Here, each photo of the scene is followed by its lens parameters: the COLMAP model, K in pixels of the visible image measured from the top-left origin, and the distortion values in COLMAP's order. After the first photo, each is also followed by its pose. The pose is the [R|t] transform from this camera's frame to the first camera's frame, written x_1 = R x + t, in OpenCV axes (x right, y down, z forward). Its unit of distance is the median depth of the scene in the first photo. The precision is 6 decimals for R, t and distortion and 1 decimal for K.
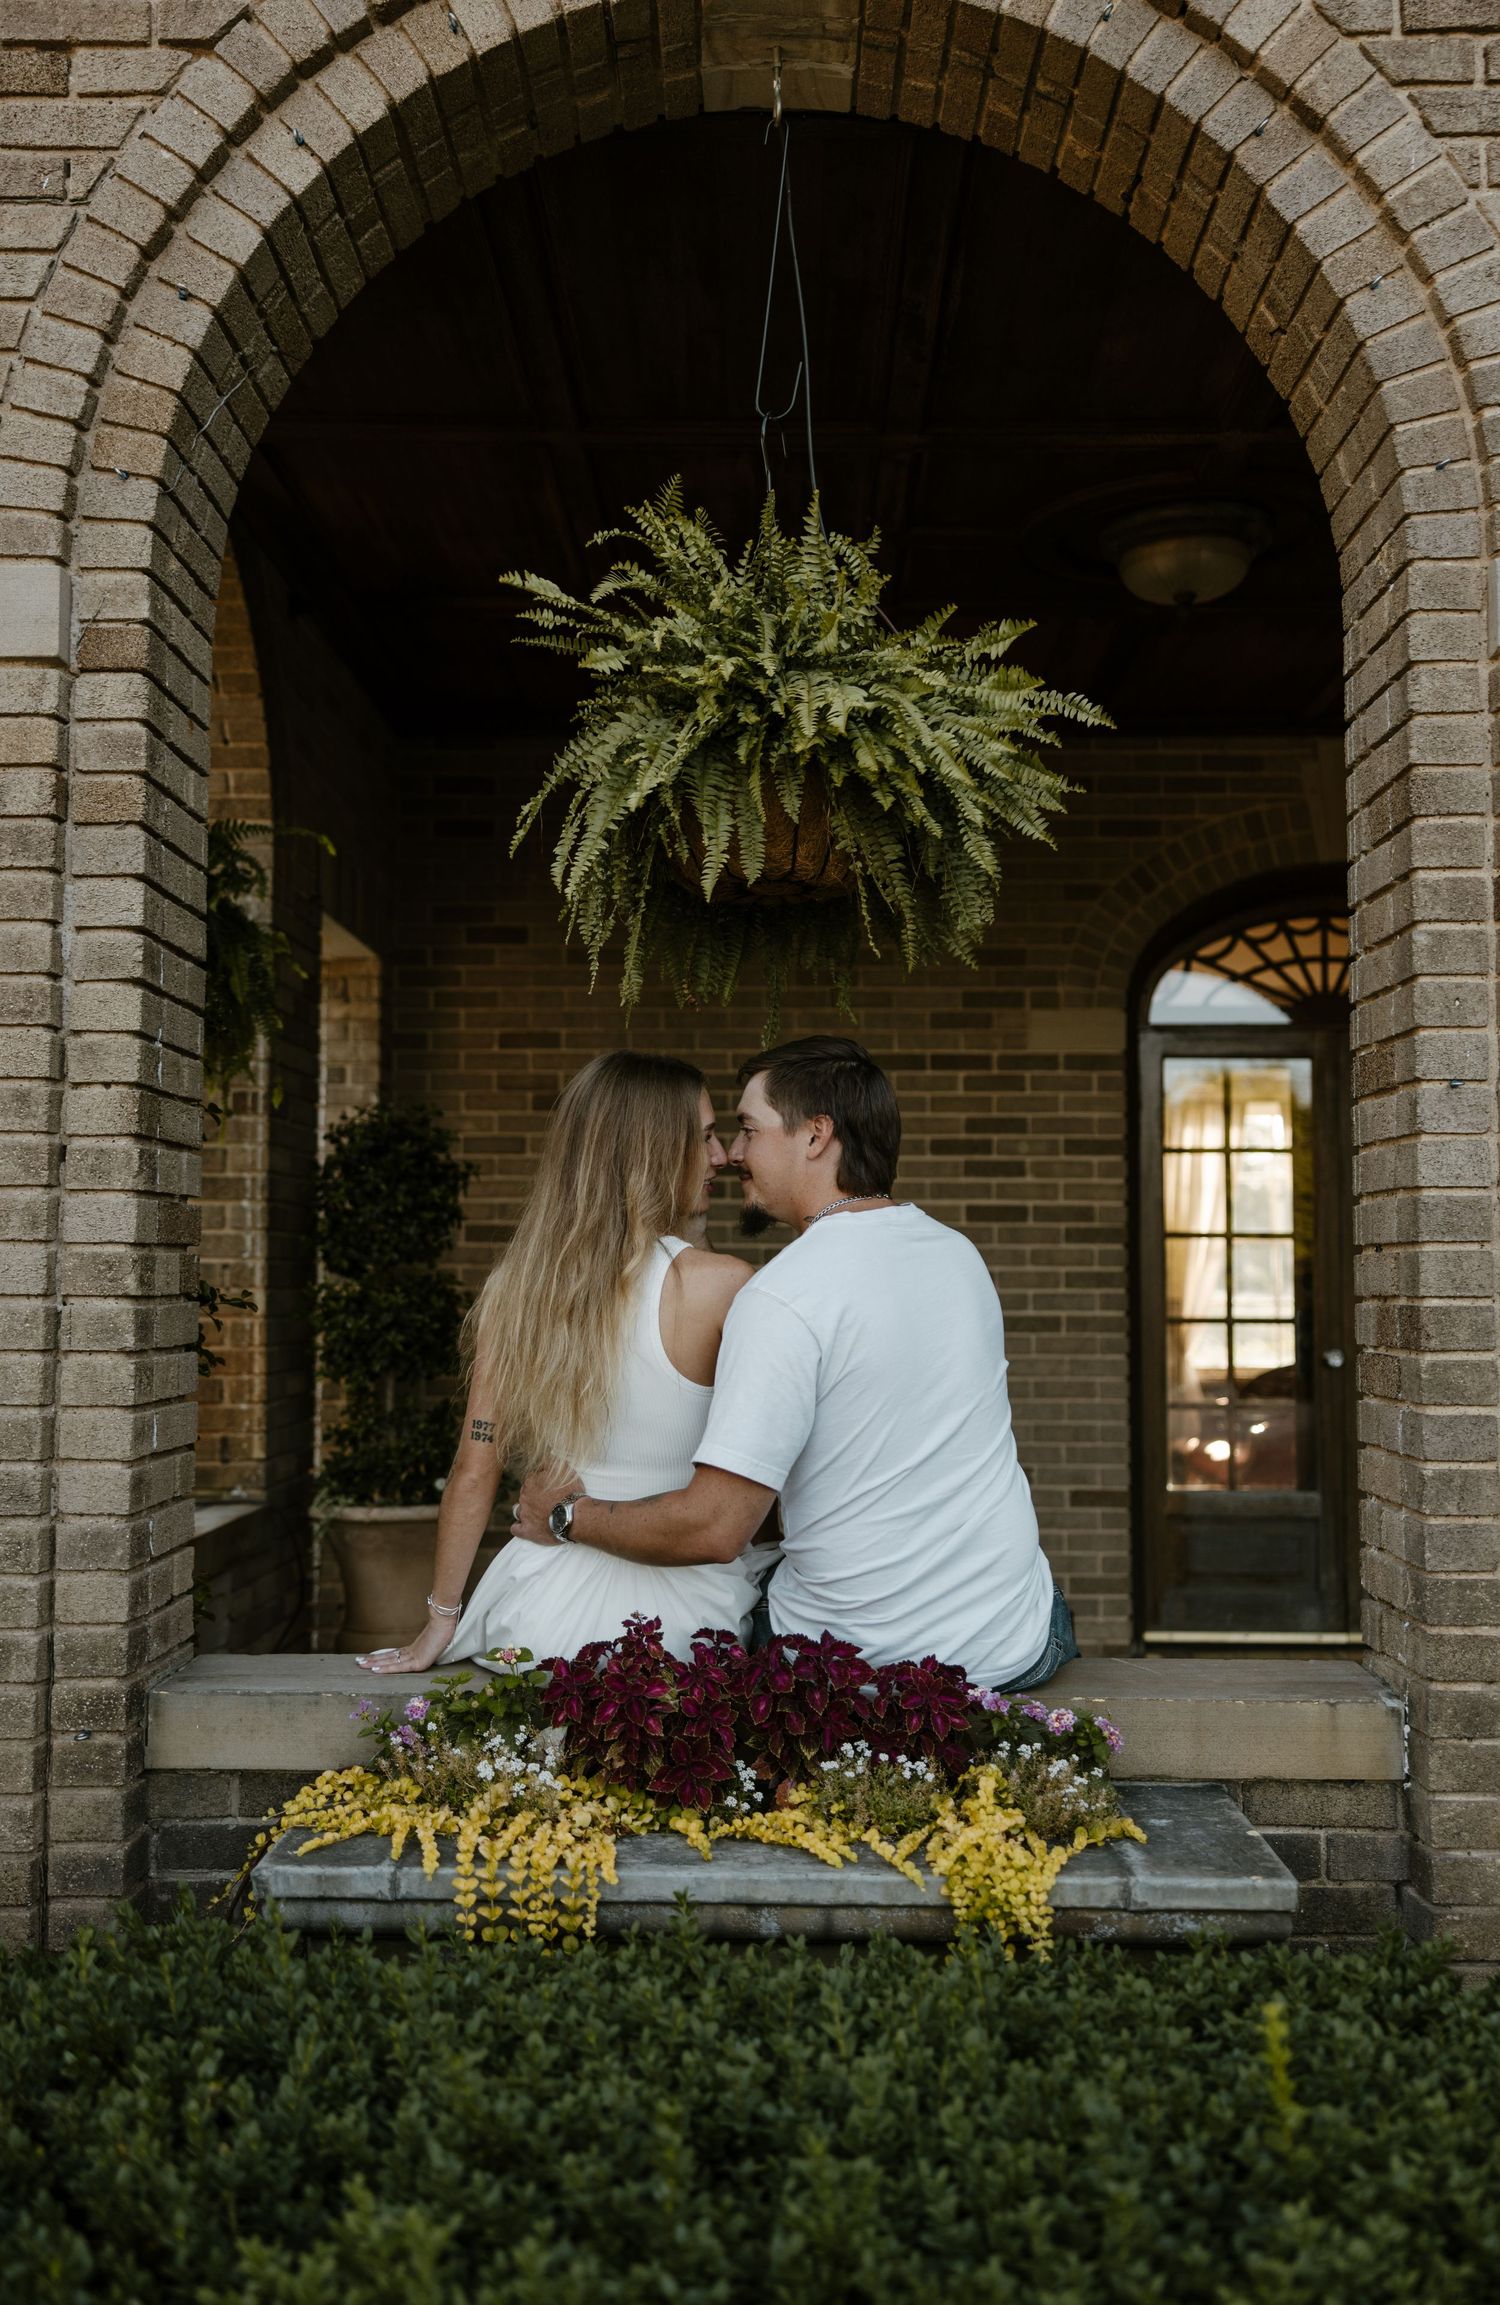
lens RADIAL K [[2059.9, 0, 745.9], [0, 2059.9, 1165.2], [0, 0, 1]] dist [0.016758, -0.031776]
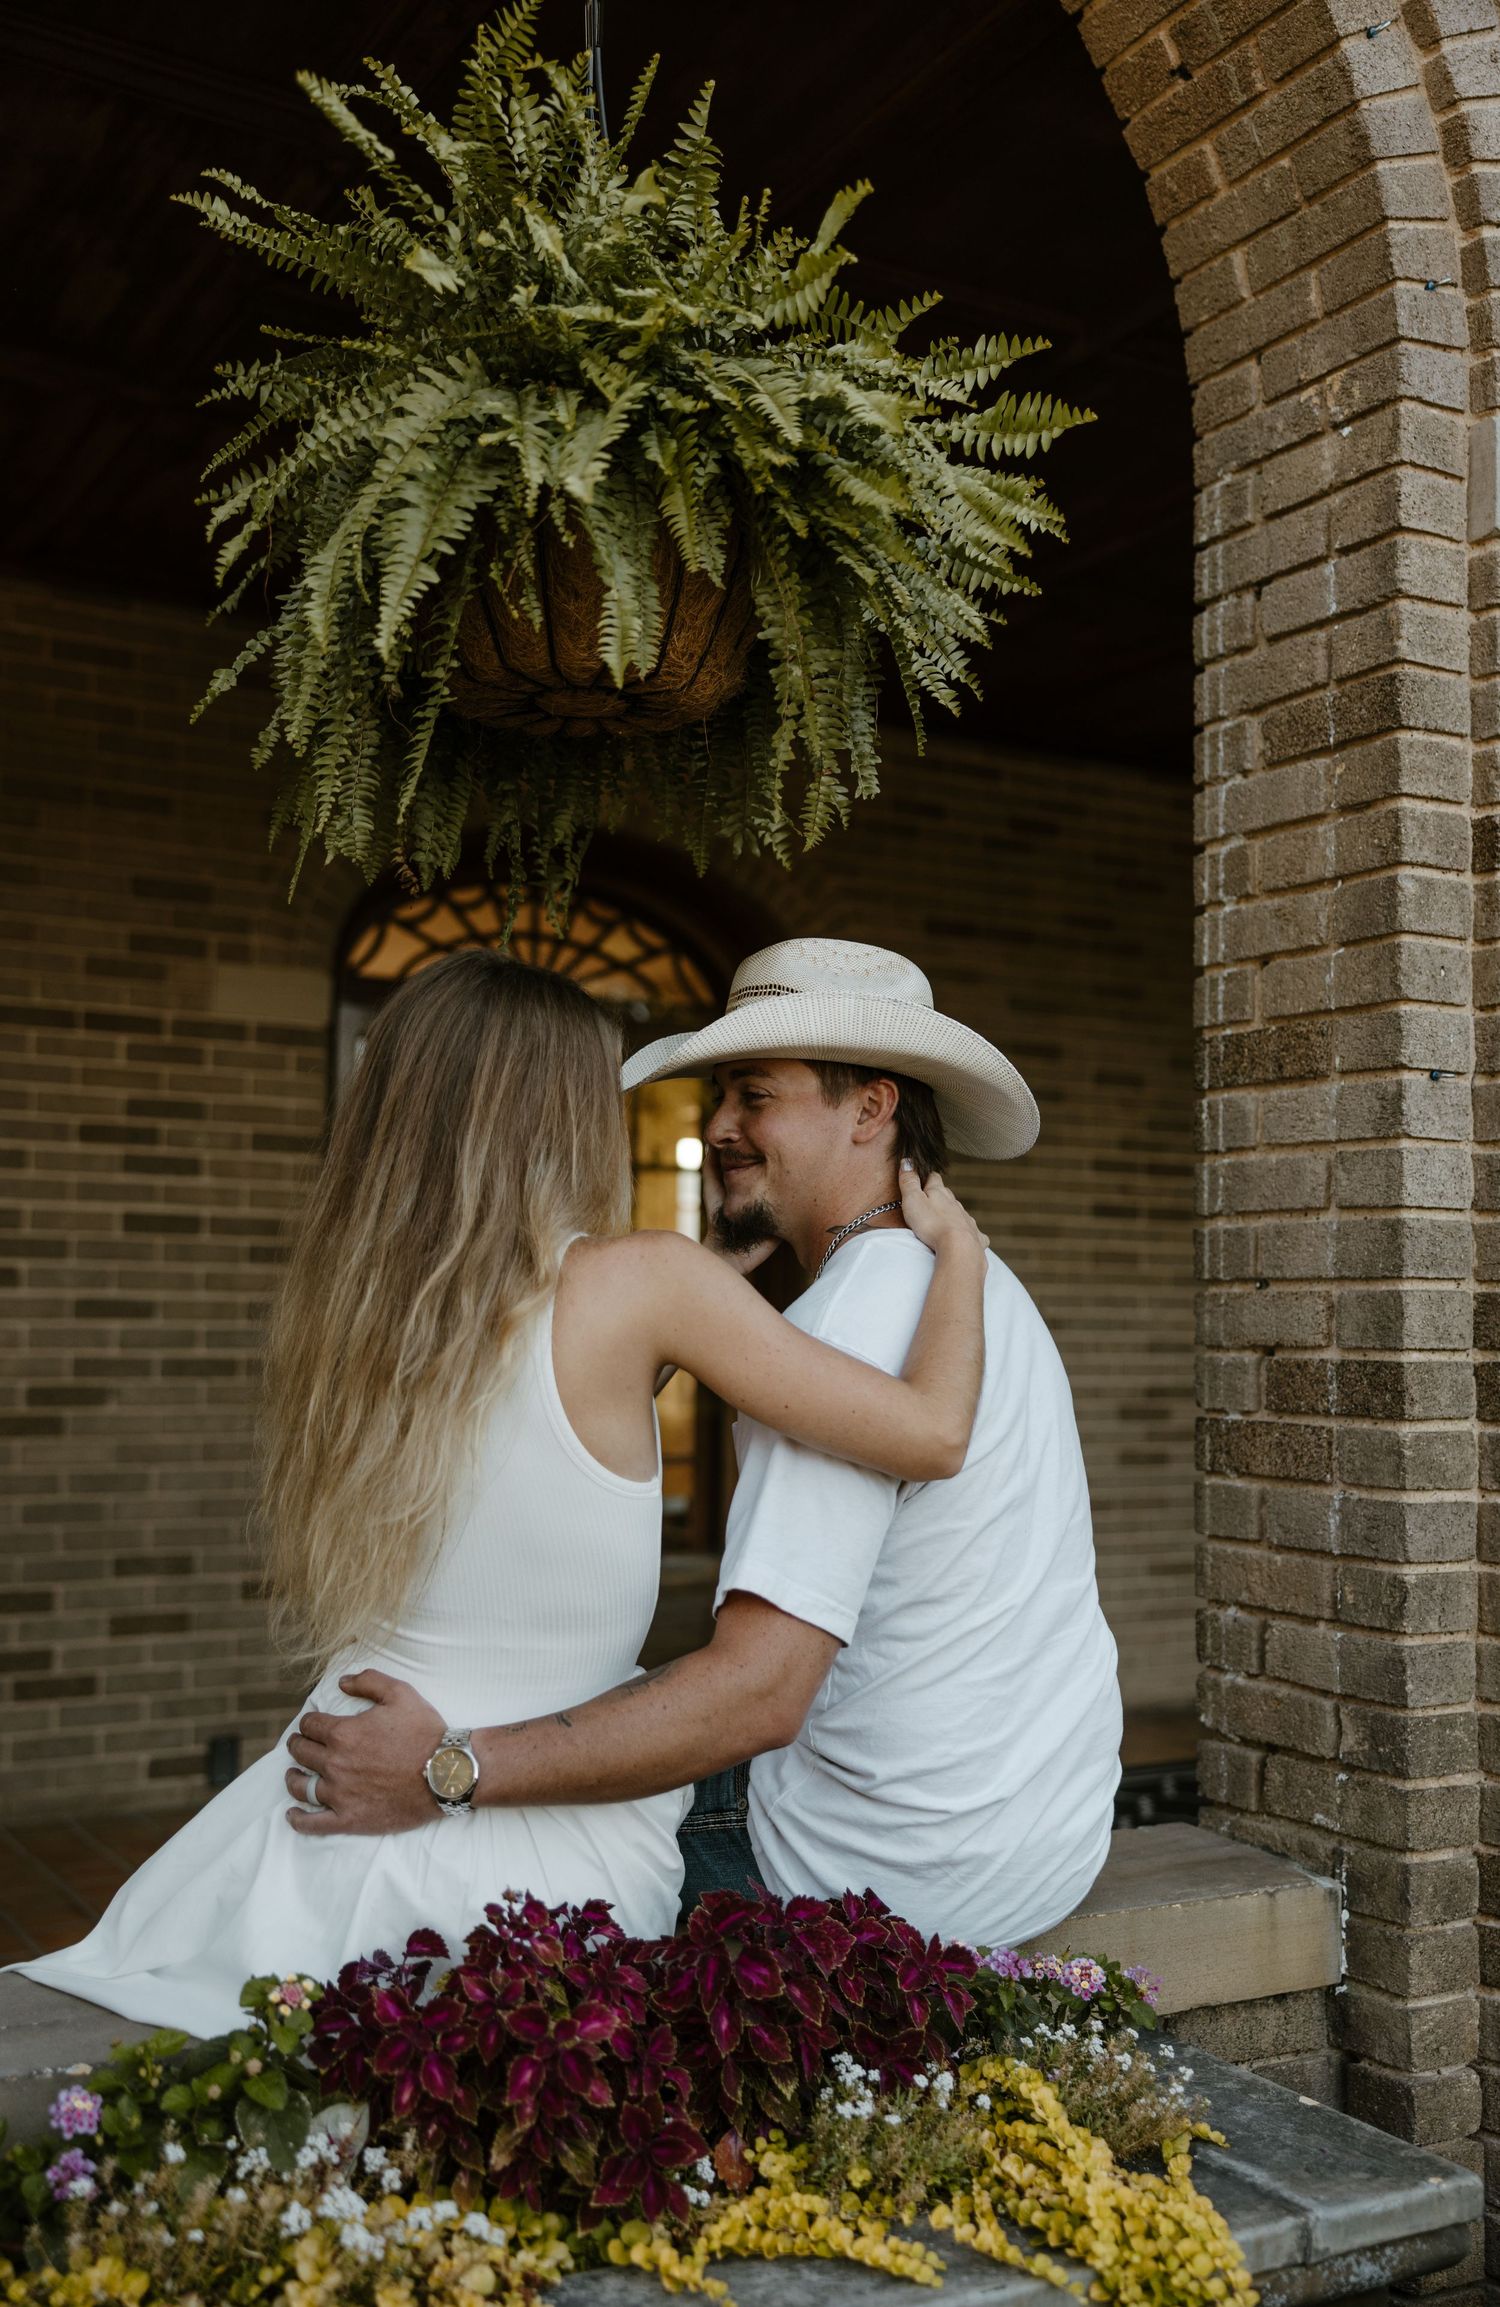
lens RADIAL K [[2269.5, 0, 749.6], [0, 2269.5, 1166.9], [0, 0, 1]] dist [0.014506, -0.002316]
pose [[0.854456, 0.046236, 0.517462, -0.315740], [-0.042657, 0.998913, -0.018818, 0.021868], [-0.517770, -0.005994, 0.855499, 0.394578]]
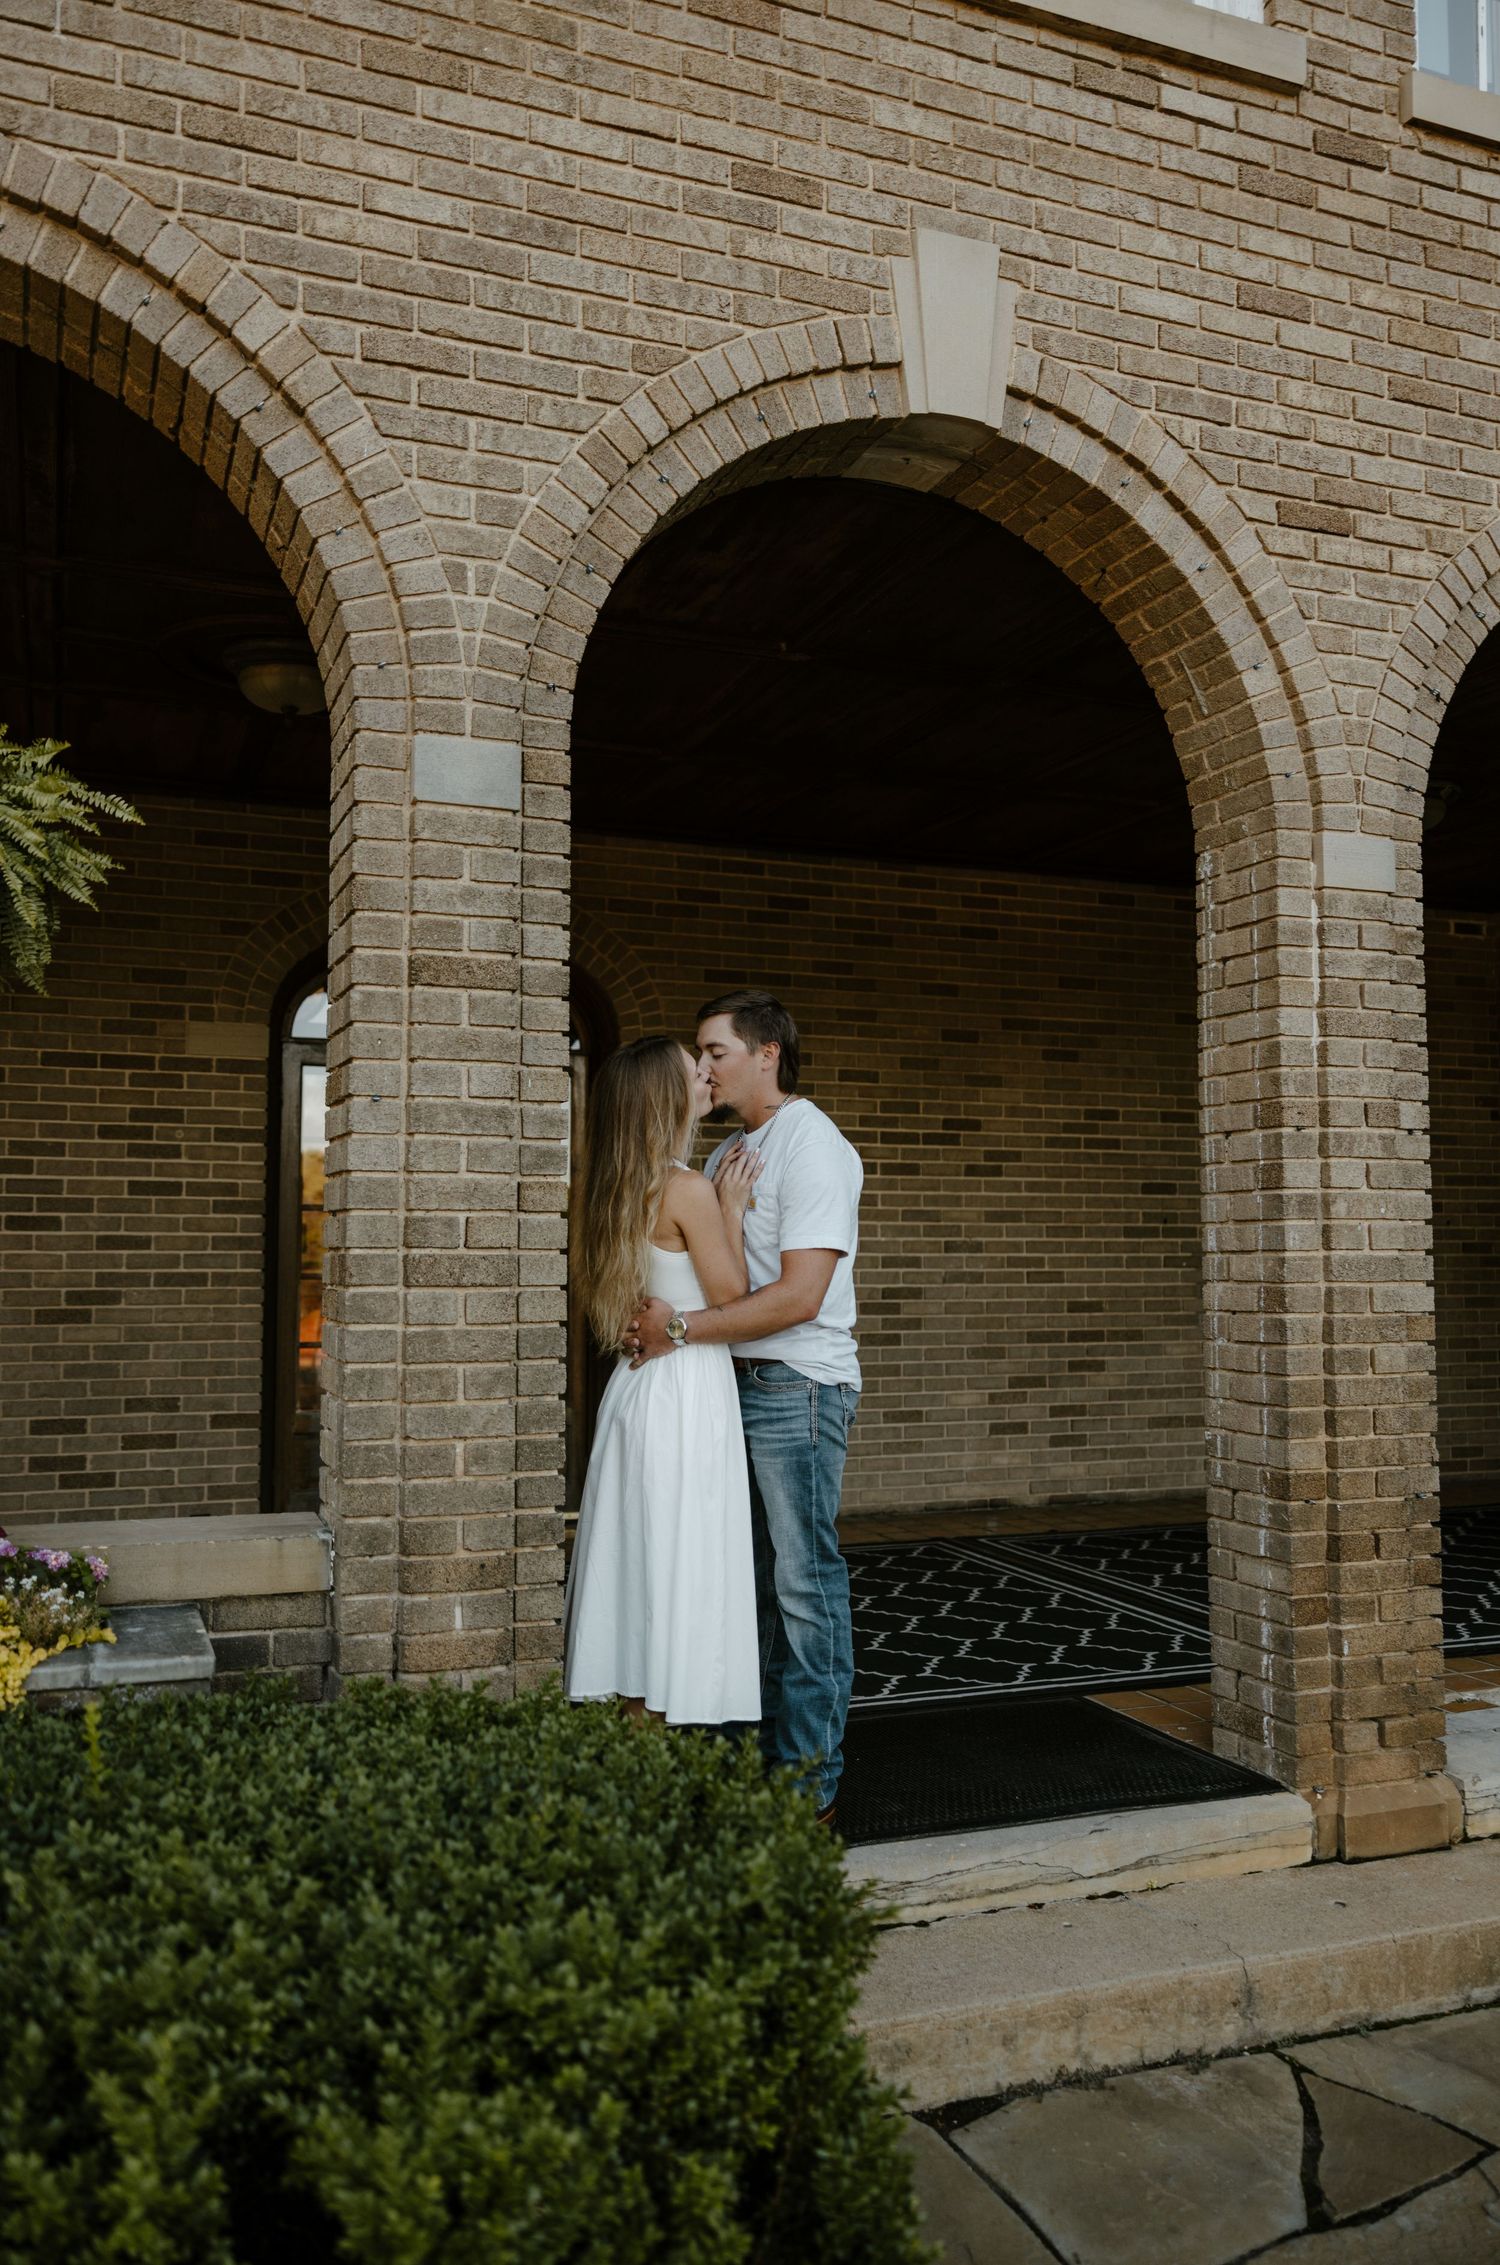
lens RADIAL K [[1771.6, 0, 749.9], [0, 1771.6, 1138.2], [0, 0, 1]] dist [0.003098, -0.007948]
pose [[0.923974, 0.026251, 0.381553, 0.113428], [-0.023369, 0.999653, -0.012187, -0.003109], [-0.381740, 0.002344, 0.924267, -0.230437]]
